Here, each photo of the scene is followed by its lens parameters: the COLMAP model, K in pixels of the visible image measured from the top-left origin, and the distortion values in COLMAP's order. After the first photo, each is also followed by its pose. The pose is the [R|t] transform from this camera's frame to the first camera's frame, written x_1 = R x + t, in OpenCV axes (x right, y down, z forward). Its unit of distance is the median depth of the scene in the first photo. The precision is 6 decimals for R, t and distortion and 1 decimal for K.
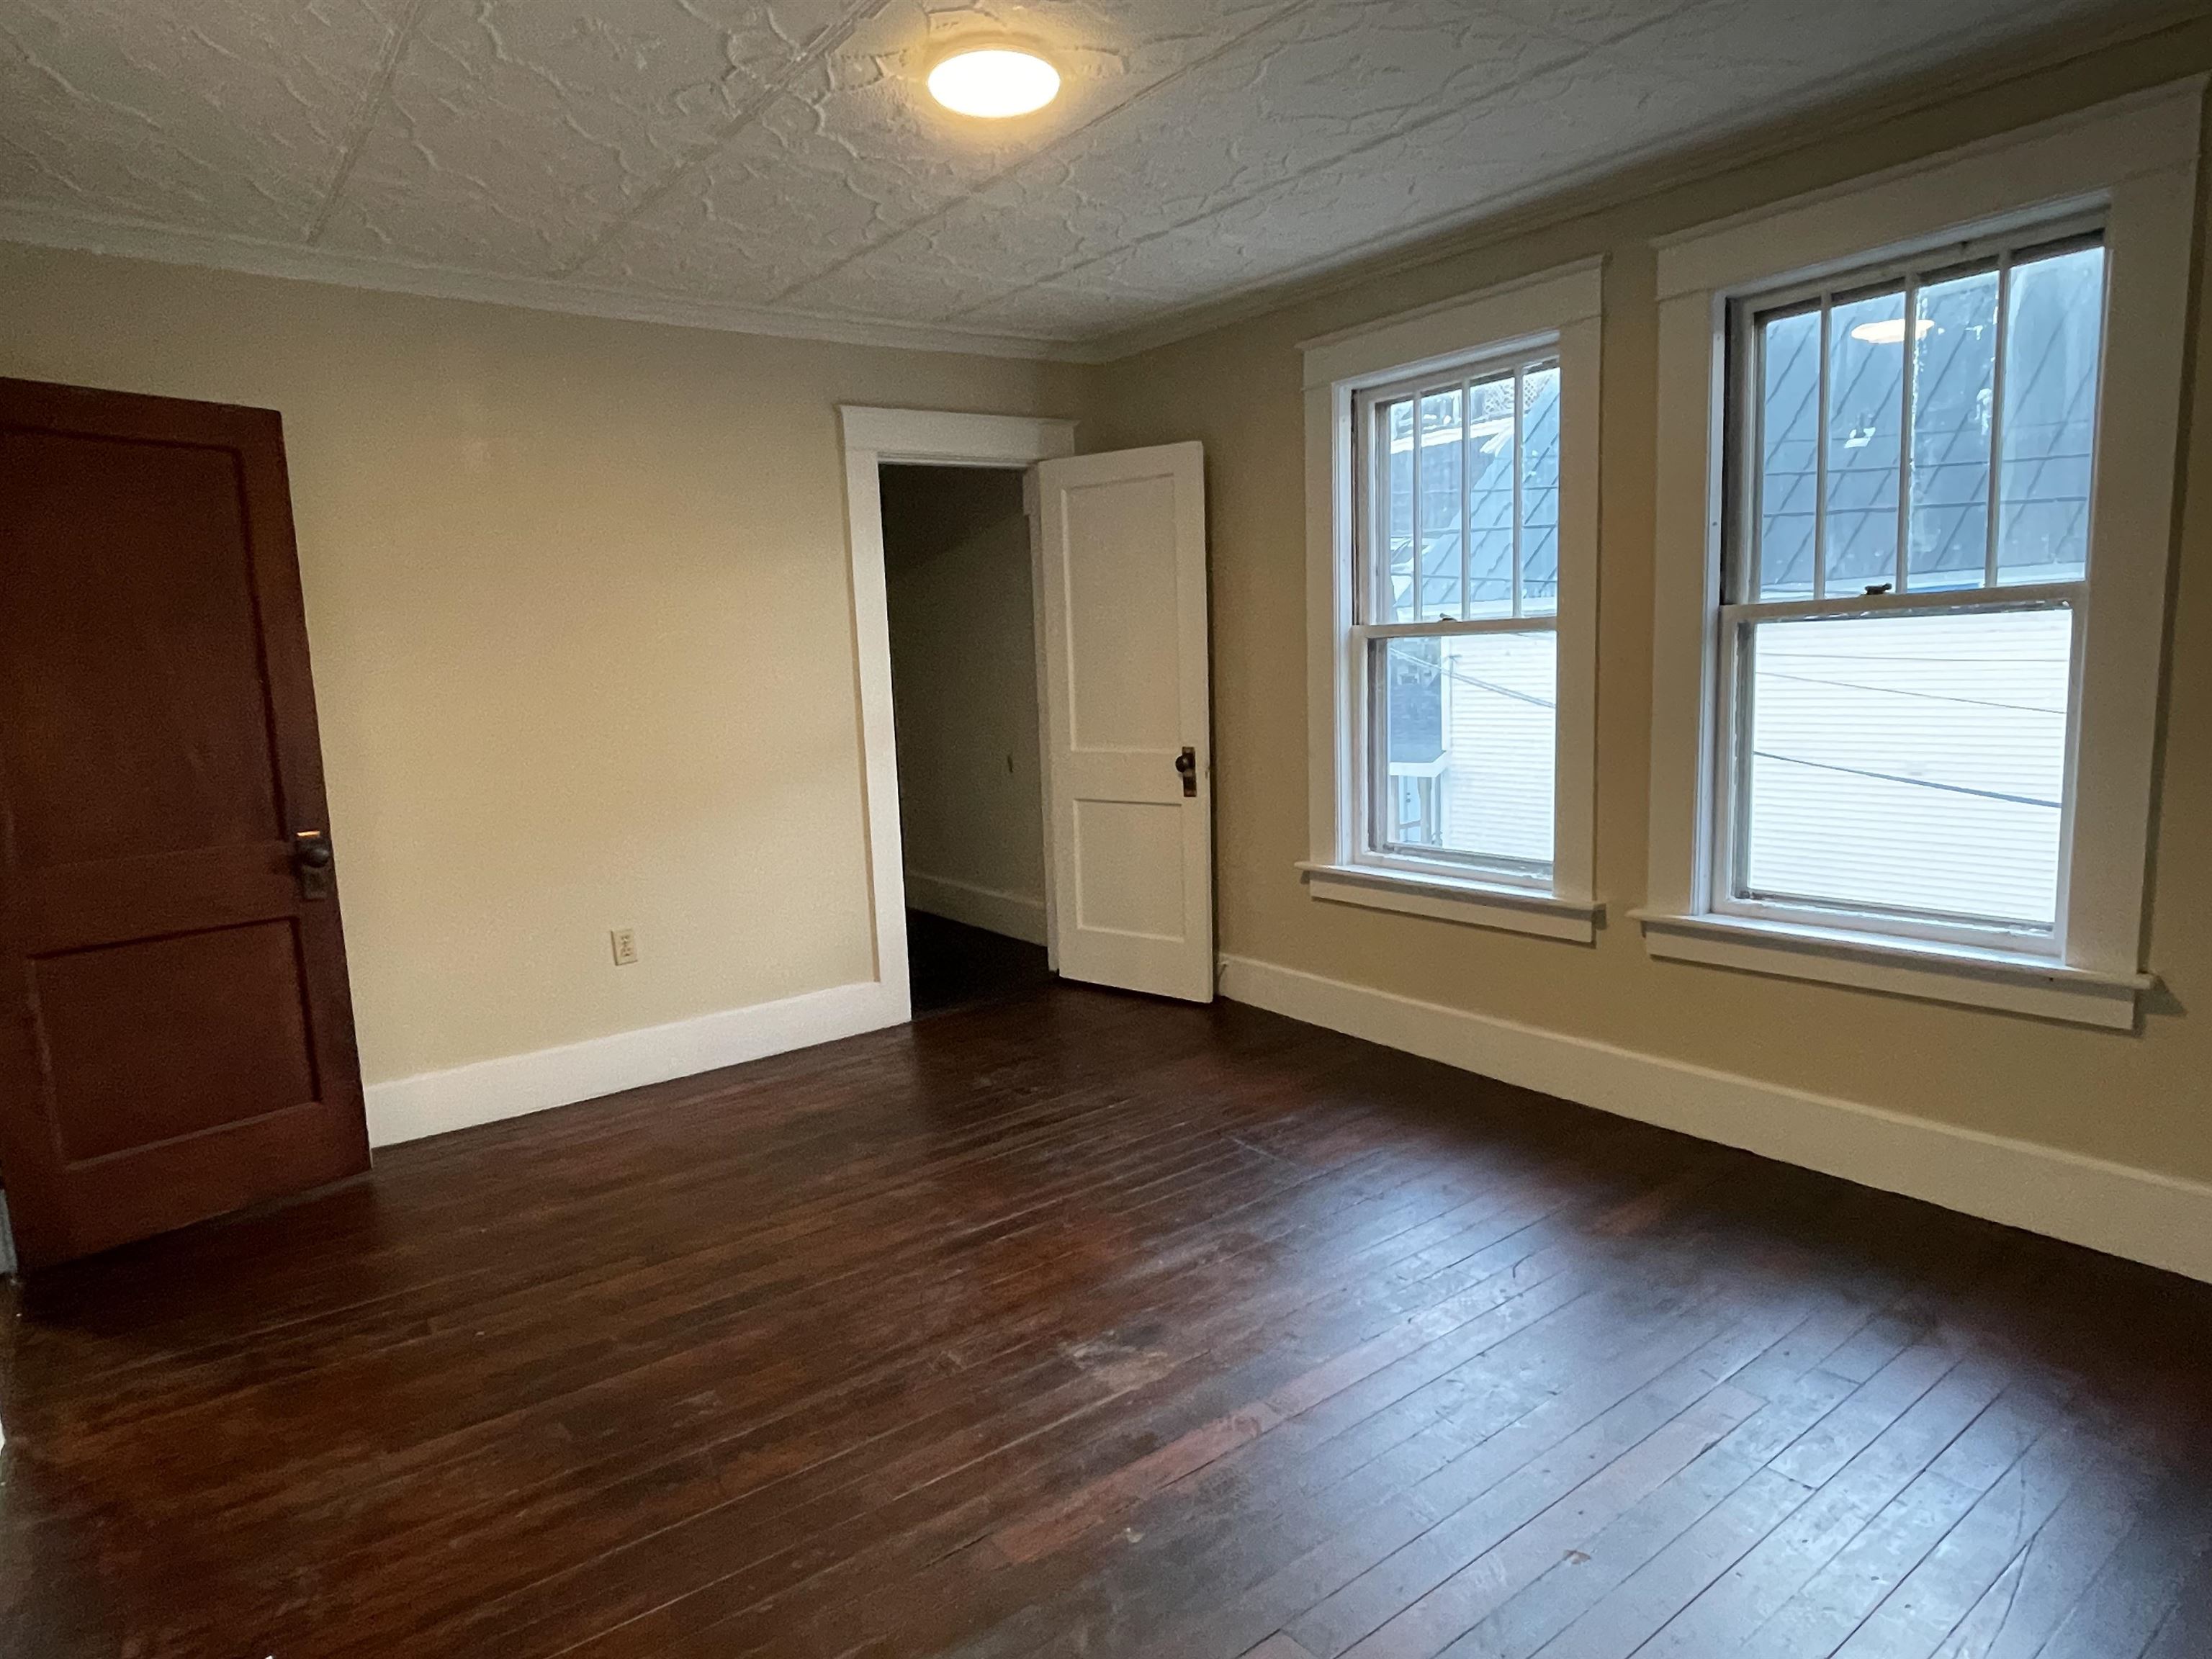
lens RADIAL K [[1316.4, 0, 1086.9], [0, 1316.4, 829.2], [0, 0, 1]] dist [0.015081, -0.001310]
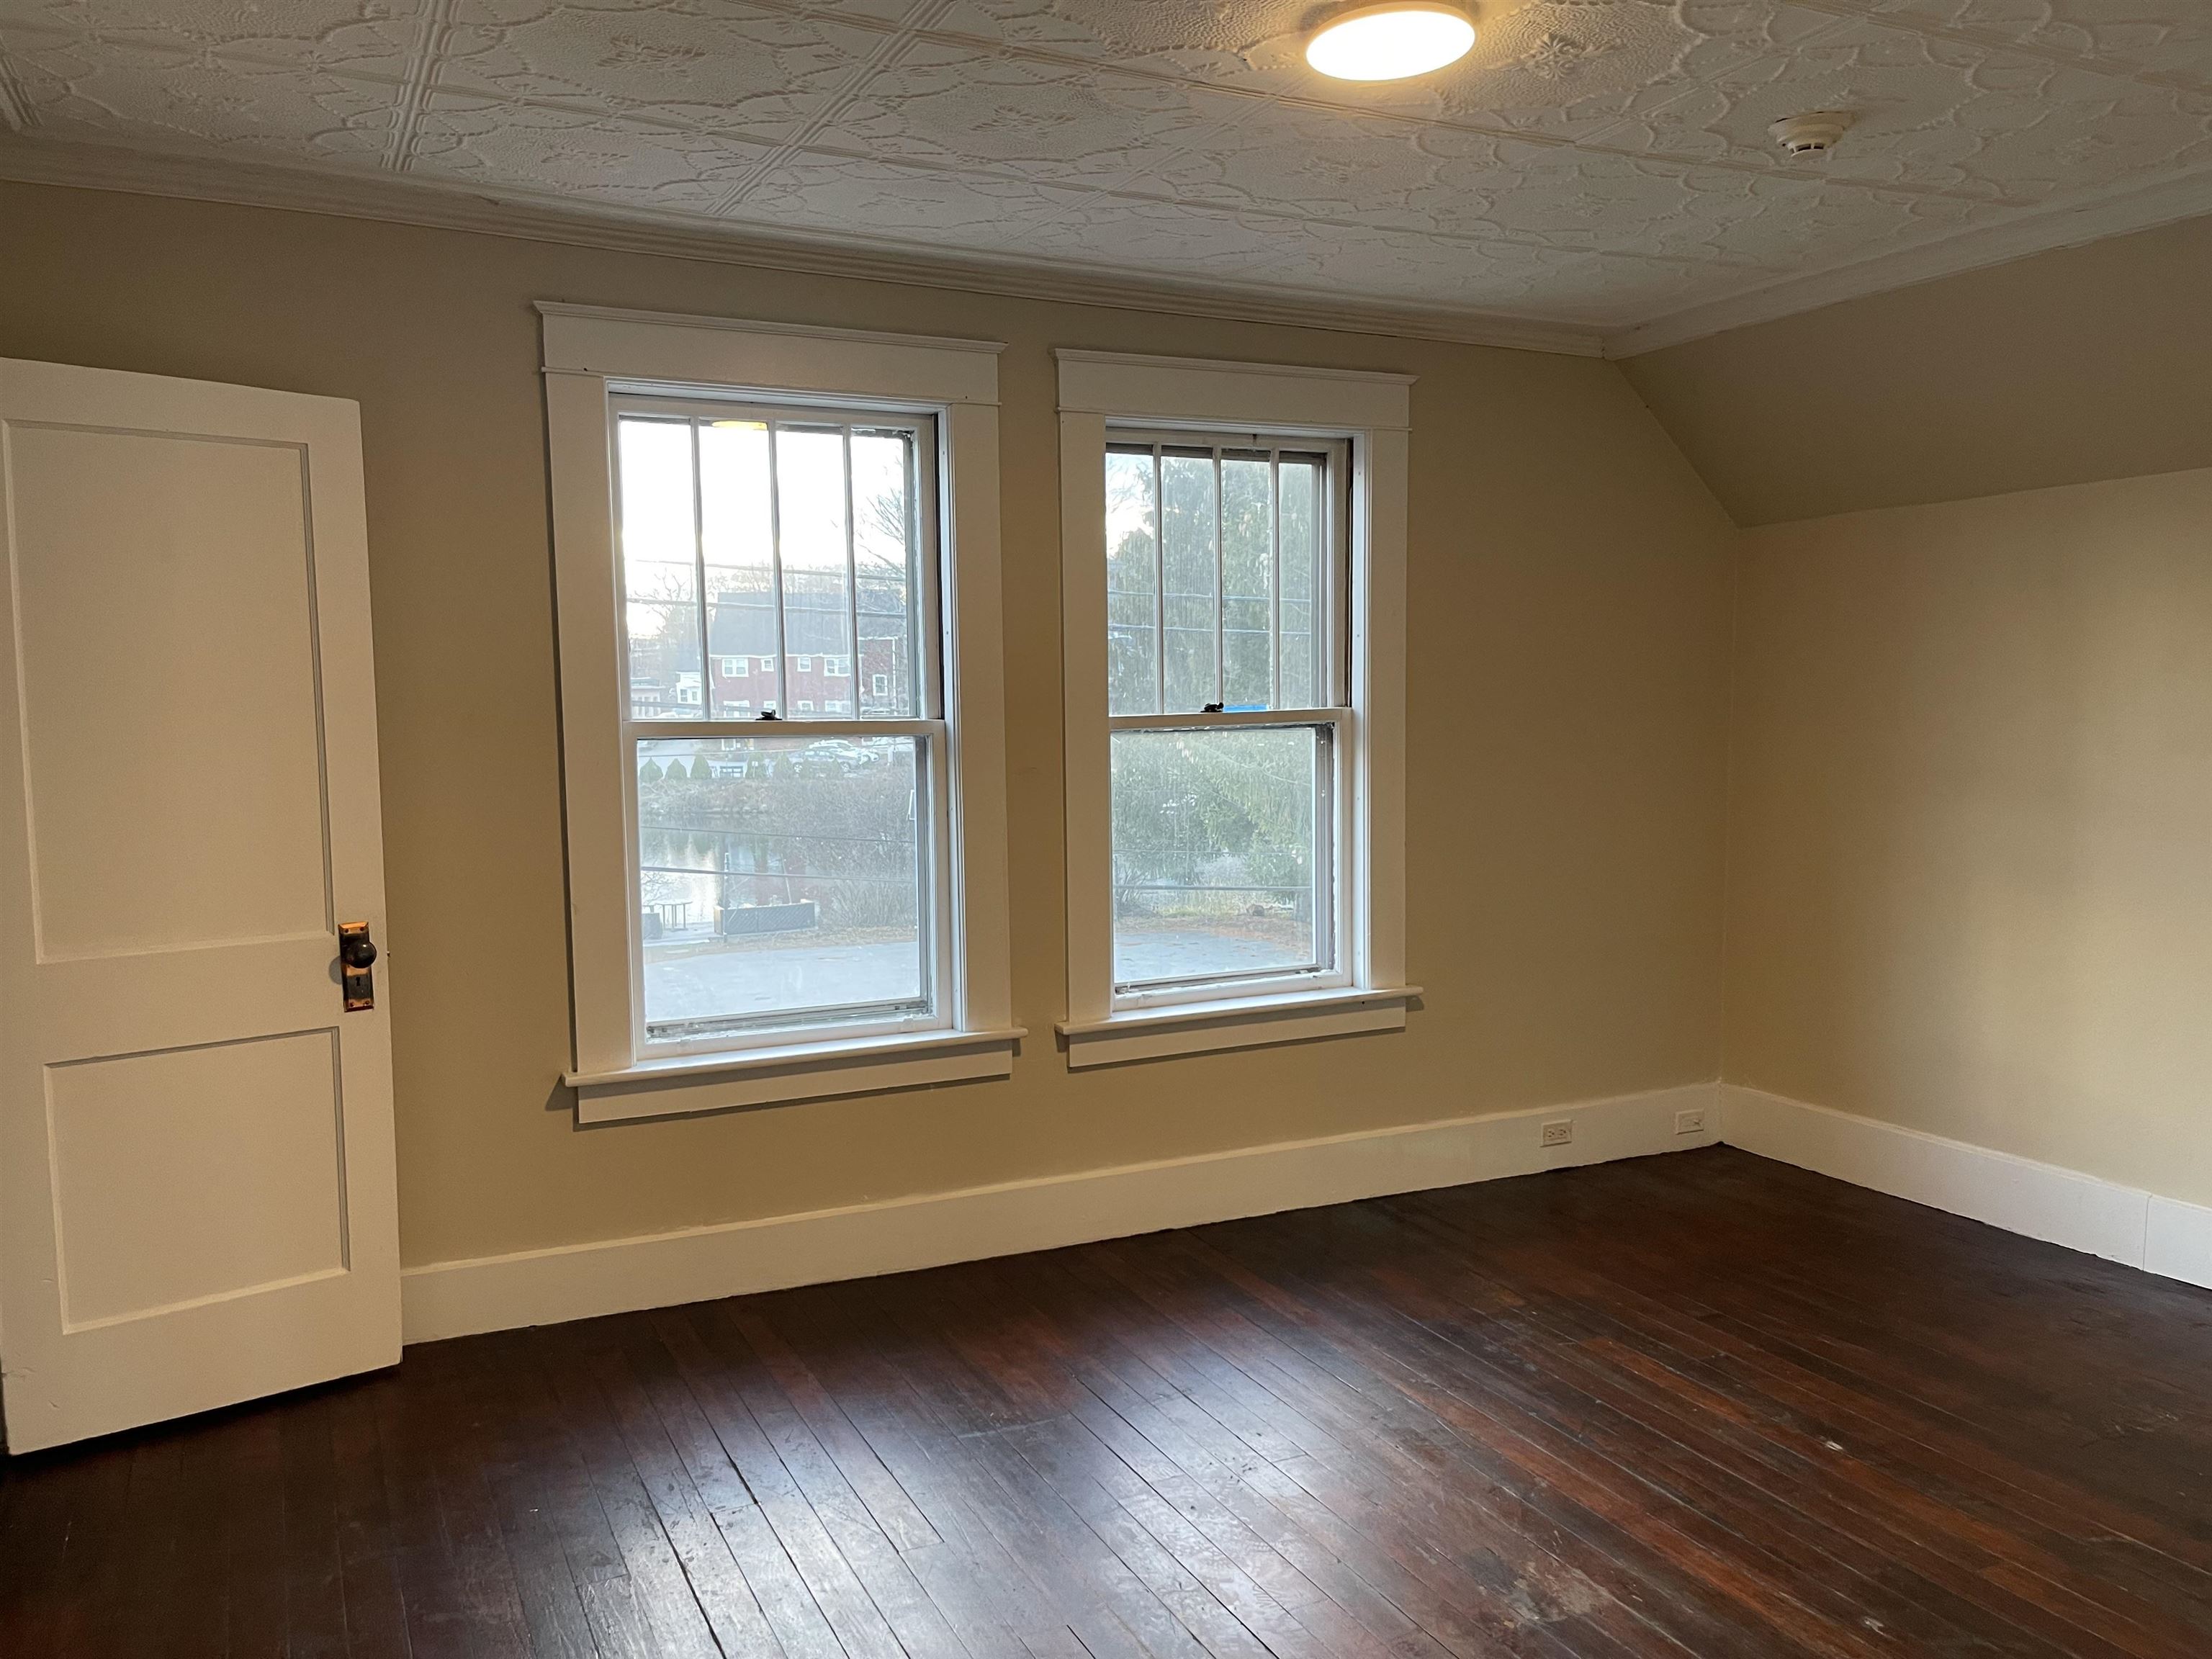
lens RADIAL K [[1655.0, 0, 1093.6], [0, 1655.0, 823.8], [0, 0, 1]] dist [0.054981, -0.072214]
pose [[0.190725, -0.039442, 0.980851, -0.734050], [0.129570, 0.991462, 0.014674, -0.096070], [-0.973055, 0.124290, 0.194207, 0.701633]]
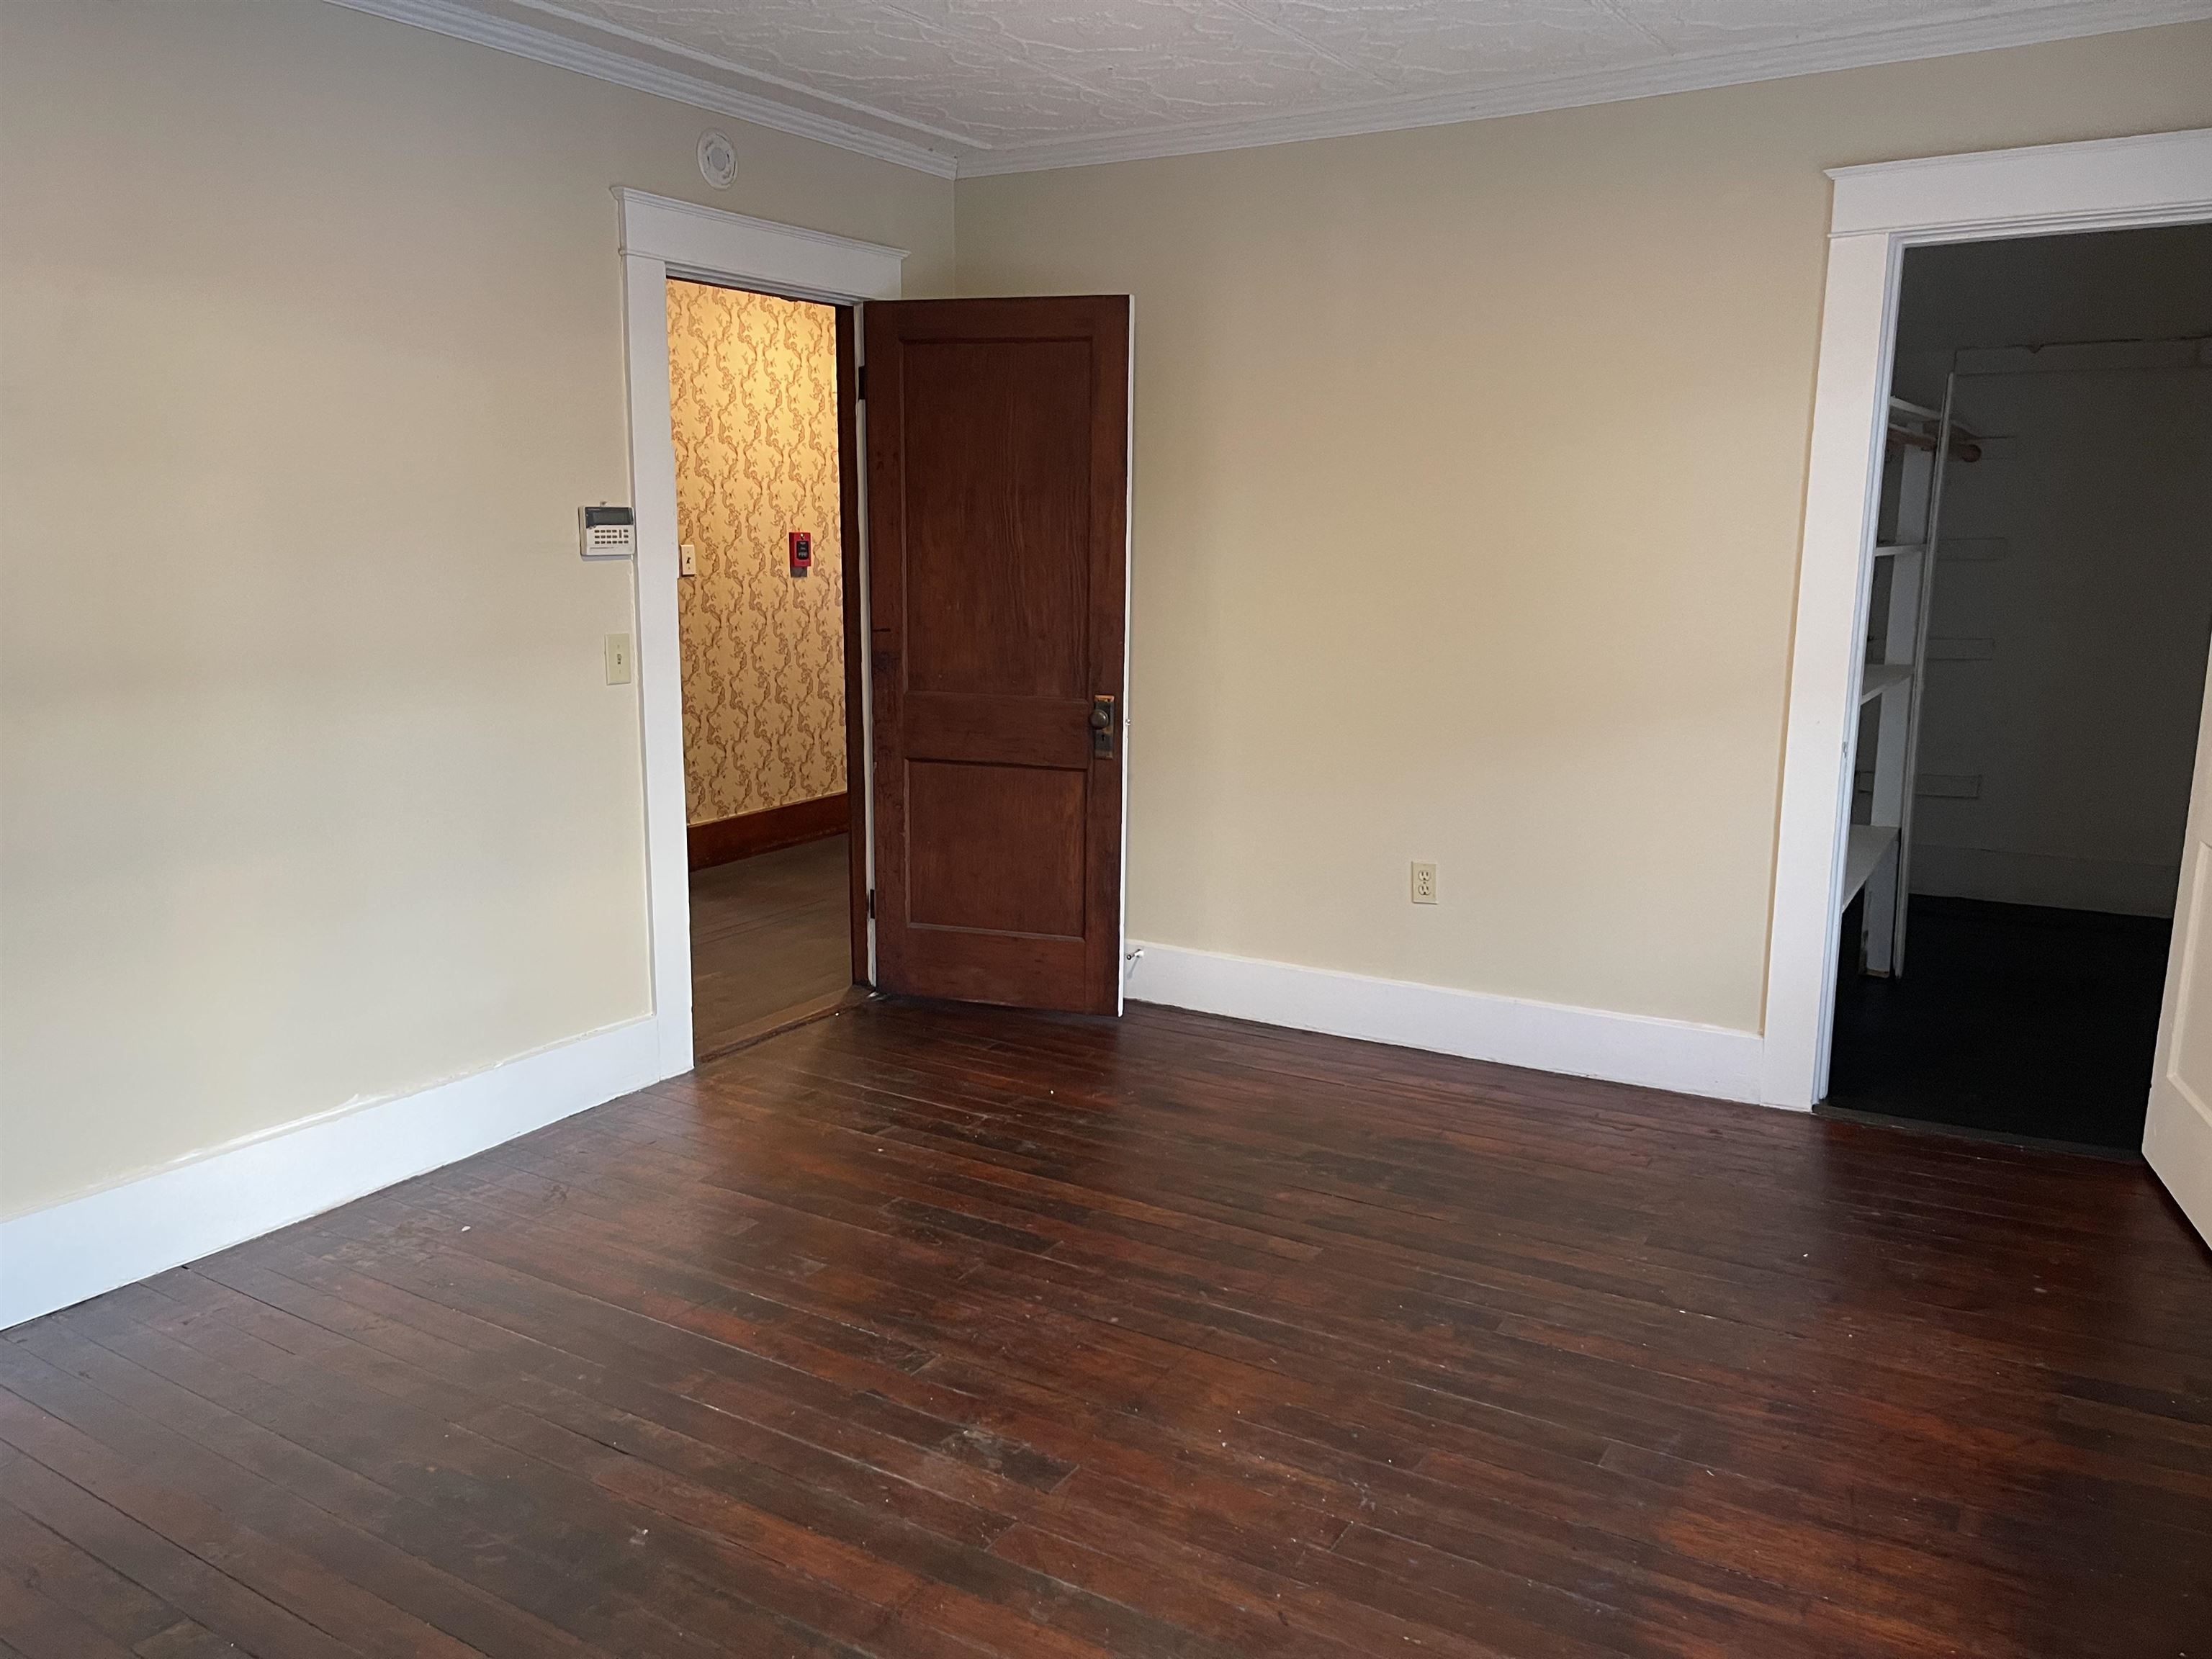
lens RADIAL K [[1655.0, 0, 1083.3], [0, 1655.0, 834.9], [0, 0, 1]] dist [0.054981, -0.072214]
pose [[0.356999, 0.214778, -0.909078, 0.622088], [-0.140322, 0.974495, 0.175128, -0.113865], [0.923505, 0.065043, 0.378032, 0.451849]]
